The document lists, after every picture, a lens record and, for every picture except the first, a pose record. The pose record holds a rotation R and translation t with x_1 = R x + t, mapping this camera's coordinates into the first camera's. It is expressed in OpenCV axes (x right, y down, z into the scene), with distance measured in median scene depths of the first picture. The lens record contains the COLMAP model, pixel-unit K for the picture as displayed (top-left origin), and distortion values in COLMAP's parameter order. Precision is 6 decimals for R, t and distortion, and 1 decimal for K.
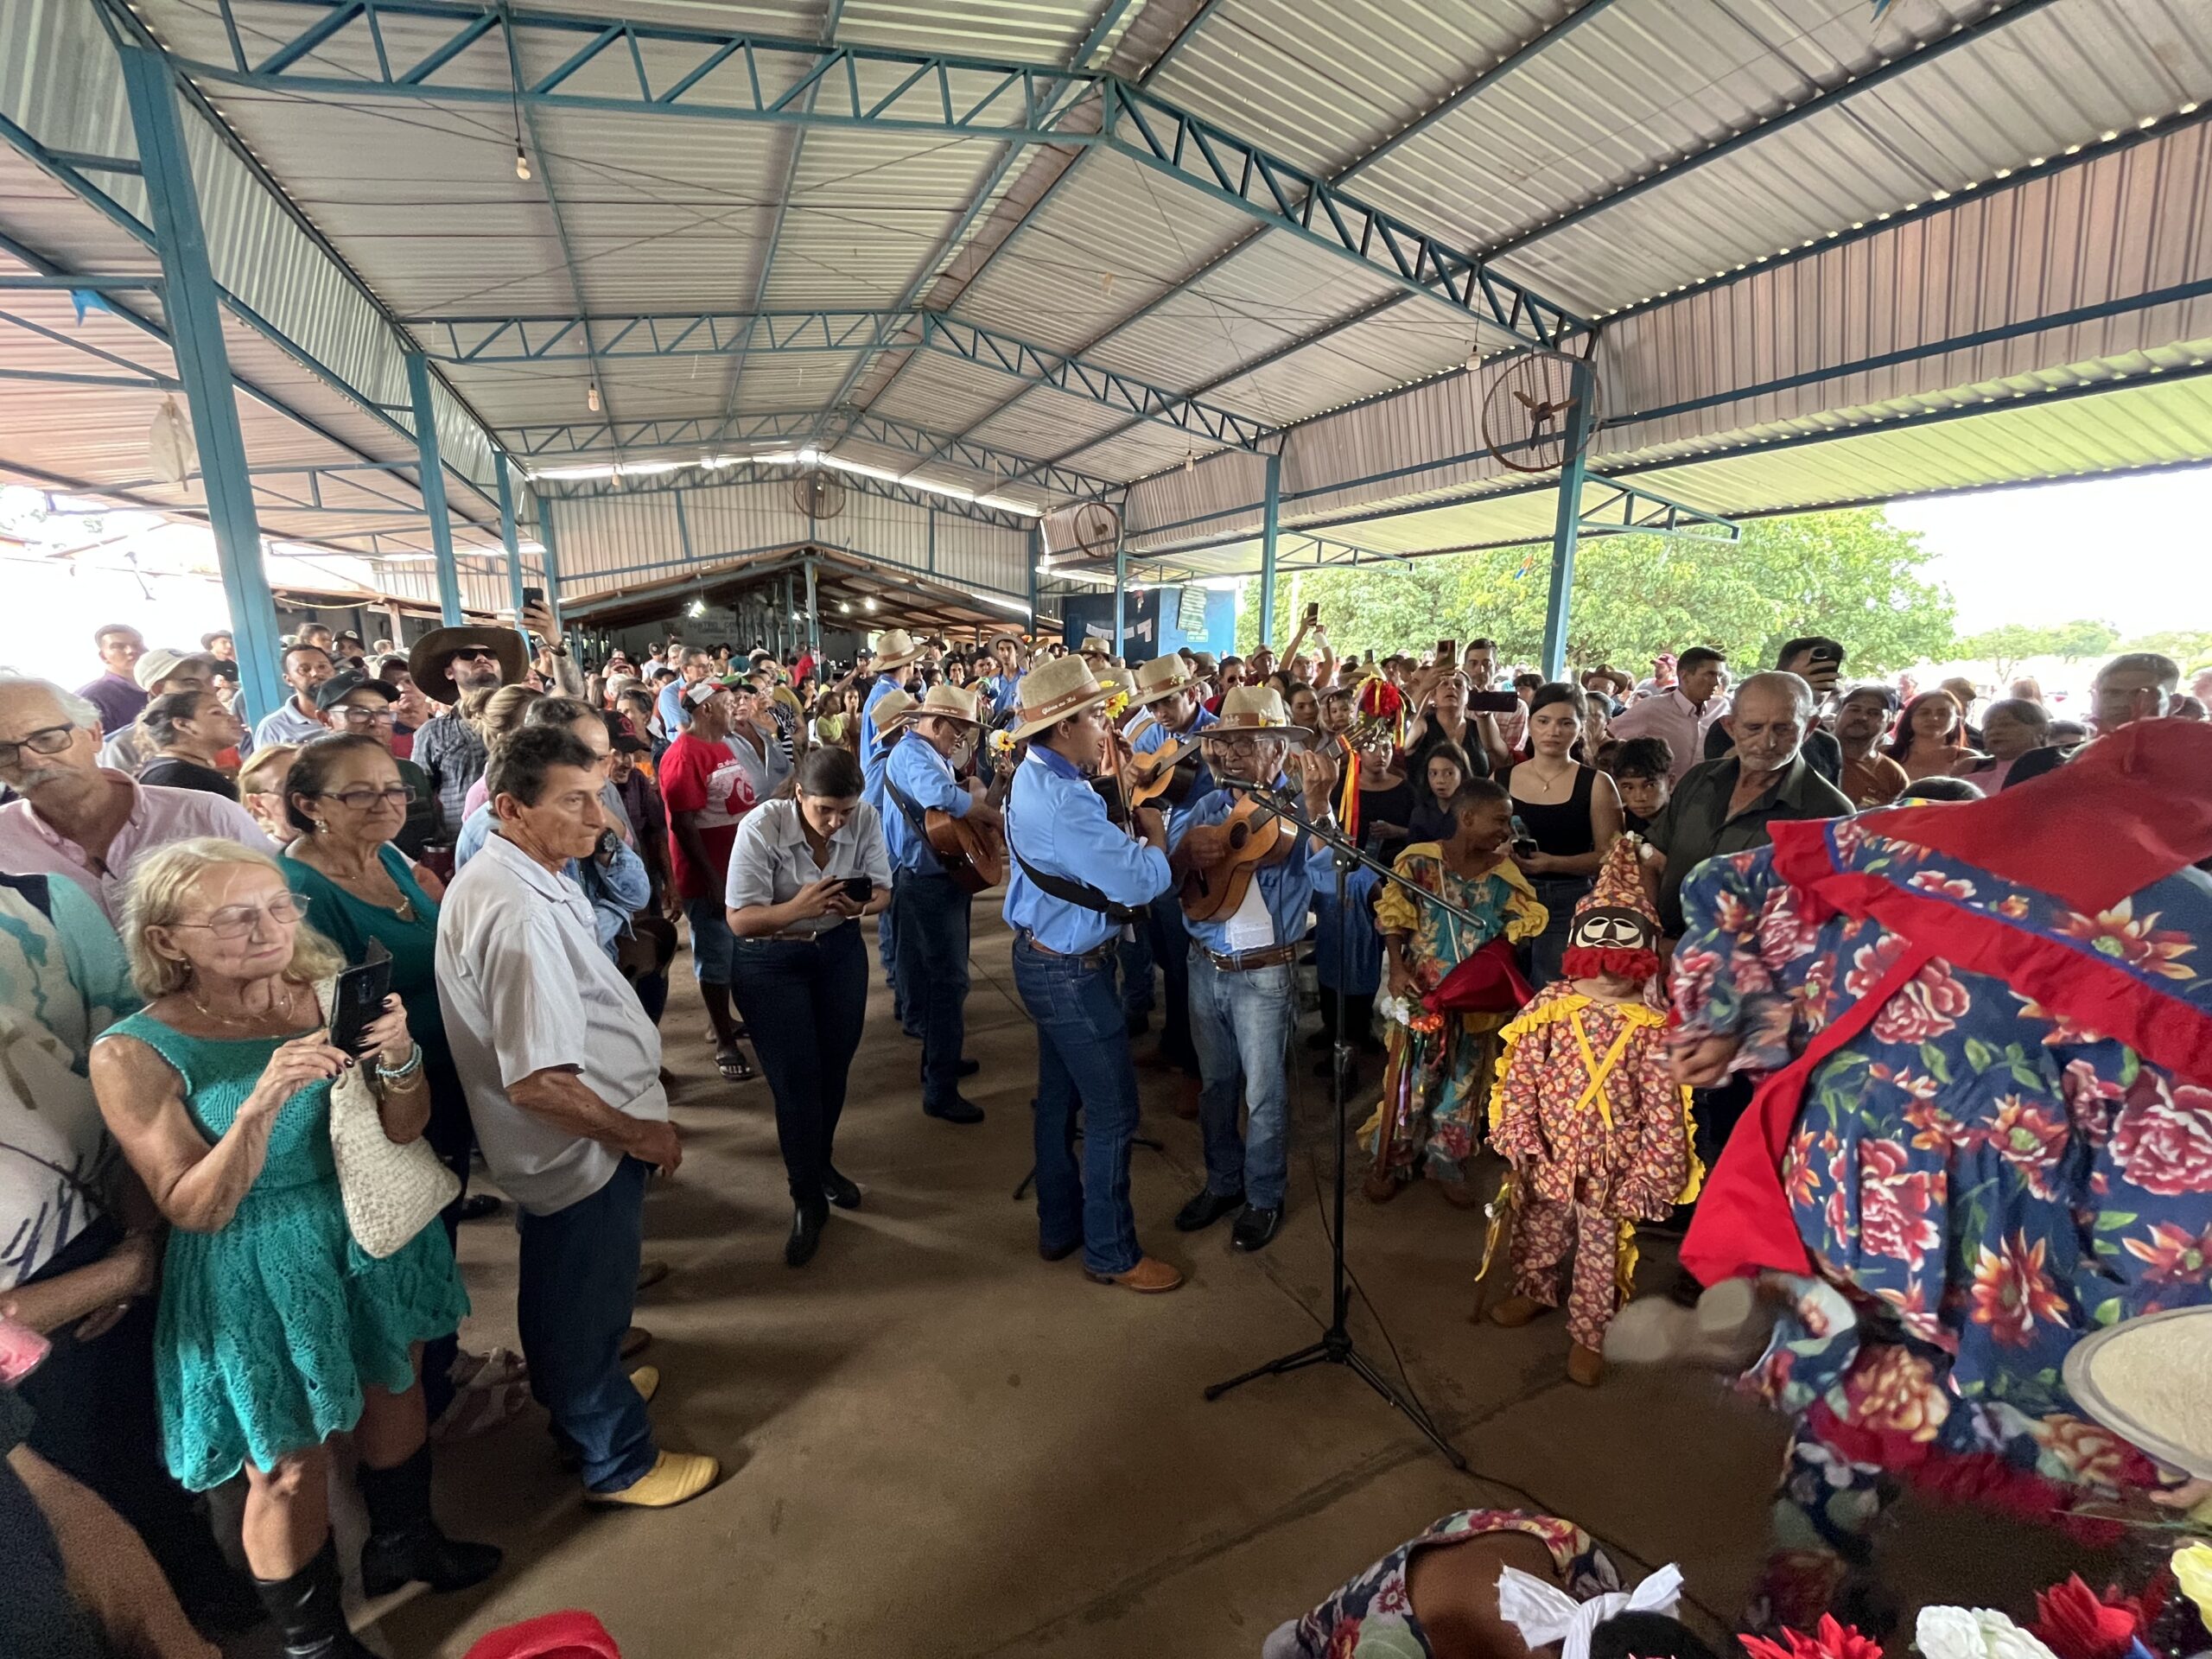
lens RADIAL K [[856.2, 0, 1106.0], [0, 856.2, 829.5], [0, 0, 1]] dist [-0.003053, -0.000165]
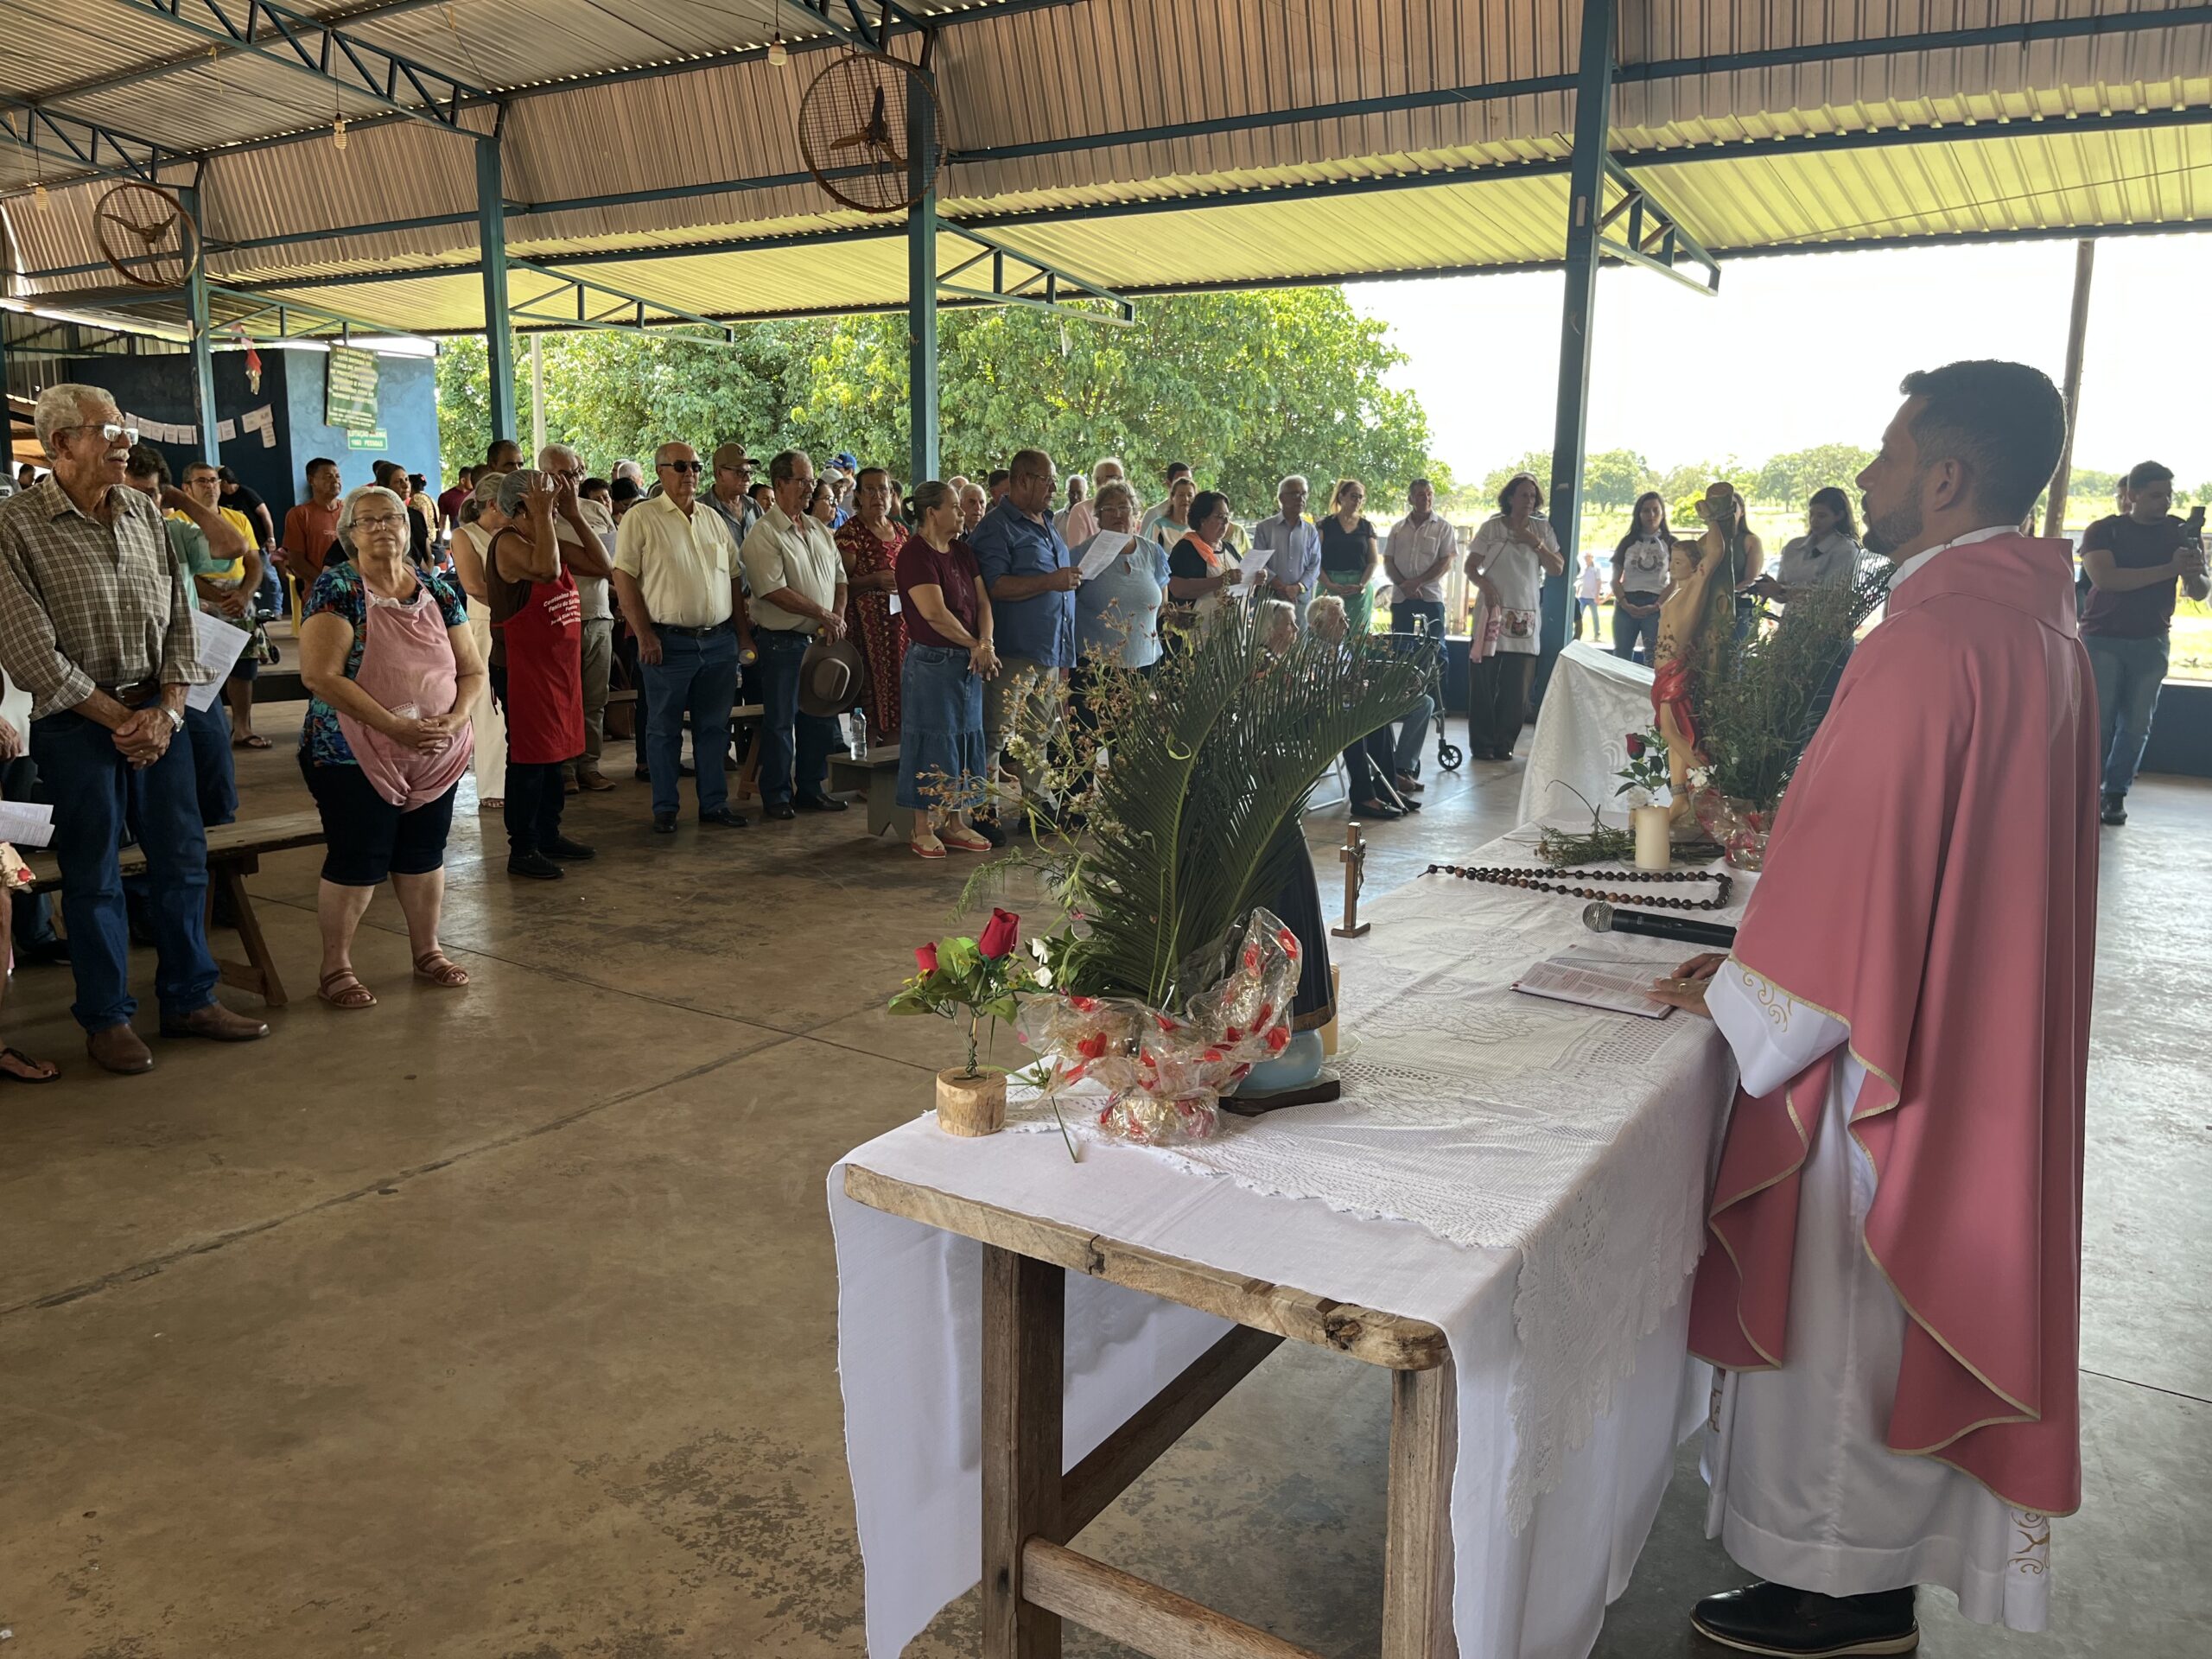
lens RADIAL K [[1739.7, 0, 1106.0], [0, 1739.7, 829.5], [0, 0, 1]] dist [0.073280, -0.120612]
pose [[0.864767, -0.087216, 0.494541, -0.083754], [0.097995, 0.995178, 0.004150, 0.087581], [-0.492519, 0.044874, 0.869144, -0.274838]]
